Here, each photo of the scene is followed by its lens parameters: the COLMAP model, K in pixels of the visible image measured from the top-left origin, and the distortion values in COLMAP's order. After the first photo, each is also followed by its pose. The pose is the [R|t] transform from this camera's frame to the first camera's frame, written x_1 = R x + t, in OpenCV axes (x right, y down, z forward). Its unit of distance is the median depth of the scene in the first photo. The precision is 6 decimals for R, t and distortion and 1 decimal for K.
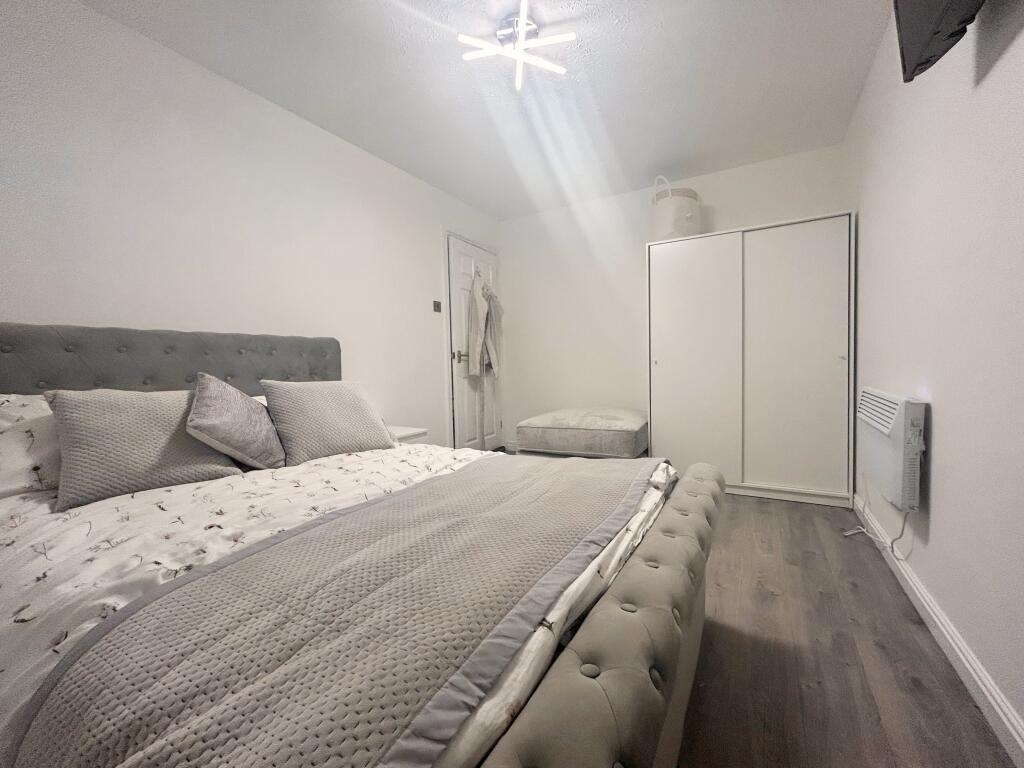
lens RADIAL K [[413.0, 0, 513.2], [0, 413.0, 379.4], [0, 0, 1]] dist [0.000504, 0.000089]
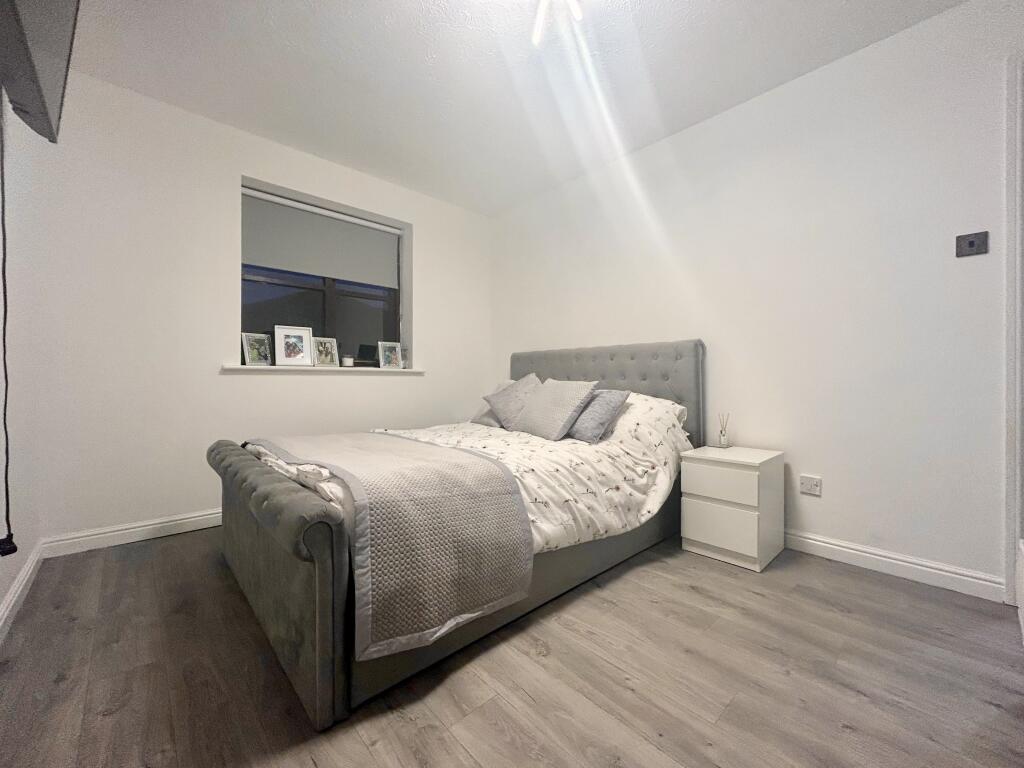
lens RADIAL K [[413.0, 0, 513.2], [0, 413.0, 379.4], [0, 0, 1]] dist [0.000504, 0.000089]
pose [[-0.282791, 0.028499, -0.958758, 0.869203], [-0.032505, 0.998700, 0.039274, -0.050468], [0.958631, 0.042271, -0.281497, 1.318946]]
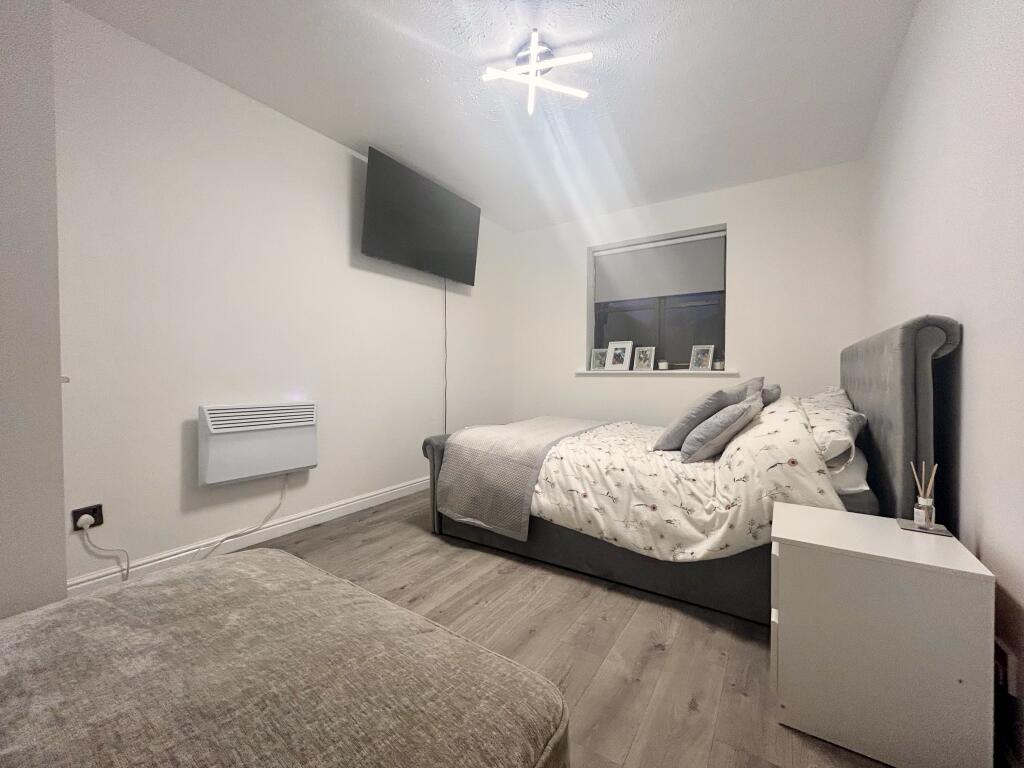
lens RADIAL K [[413.0, 0, 513.2], [0, 413.0, 379.4], [0, 0, 1]] dist [0.000504, 0.000089]
pose [[-0.998783, 0.026306, 0.041715, 0.035732], [0.028599, 0.998057, 0.055363, -0.102037], [-0.040178, 0.056489, -0.997594, 2.279390]]
